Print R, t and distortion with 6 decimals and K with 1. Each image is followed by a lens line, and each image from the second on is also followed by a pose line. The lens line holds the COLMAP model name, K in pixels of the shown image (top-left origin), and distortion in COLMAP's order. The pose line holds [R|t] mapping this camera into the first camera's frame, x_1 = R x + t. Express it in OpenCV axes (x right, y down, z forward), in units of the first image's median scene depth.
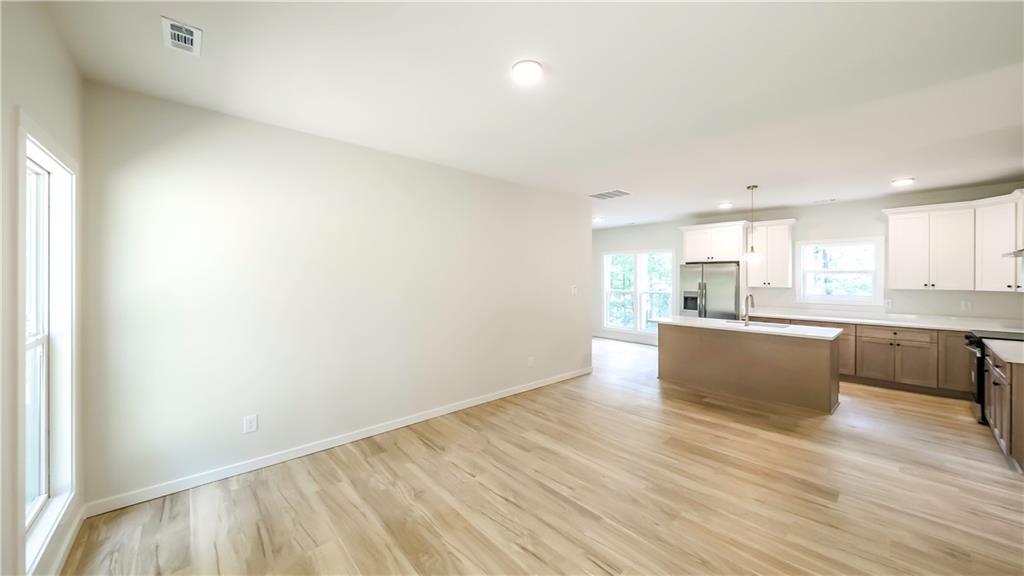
lens RADIAL K [[356.2, 0, 514.6], [0, 356.2, 281.6], [0, 0, 1]] dist [0.000426, 0.000002]
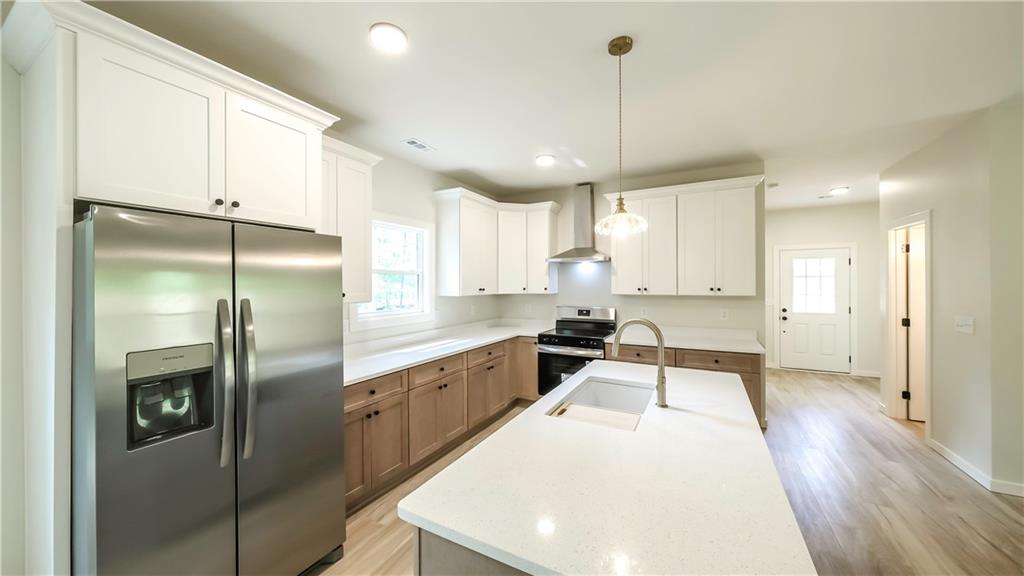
lens RADIAL K [[356.2, 0, 514.6], [0, 356.2, 281.6], [0, 0, 1]] dist [0.000426, 0.000002]
pose [[-0.337851, -0.002315, 0.941197, 0.300287], [0.006342, 0.999969, 0.004736, -0.012336], [-0.941178, 0.007569, -0.337826, 1.127756]]
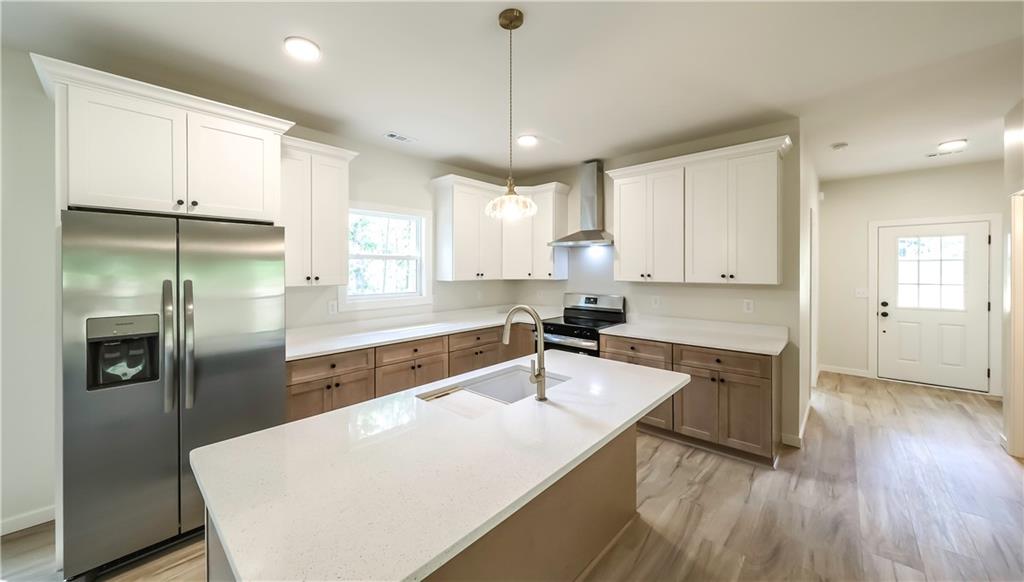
lens RADIAL K [[369.3, 0, 506.6], [0, 369.3, 269.8], [0, 0, 1]] dist [-0.000138, 0.000064]
pose [[-0.084187, -0.010060, 0.996399, 0.246747], [0.006078, 0.999925, 0.010609, -0.010467], [-0.996431, 0.006949, -0.084119, 0.937560]]
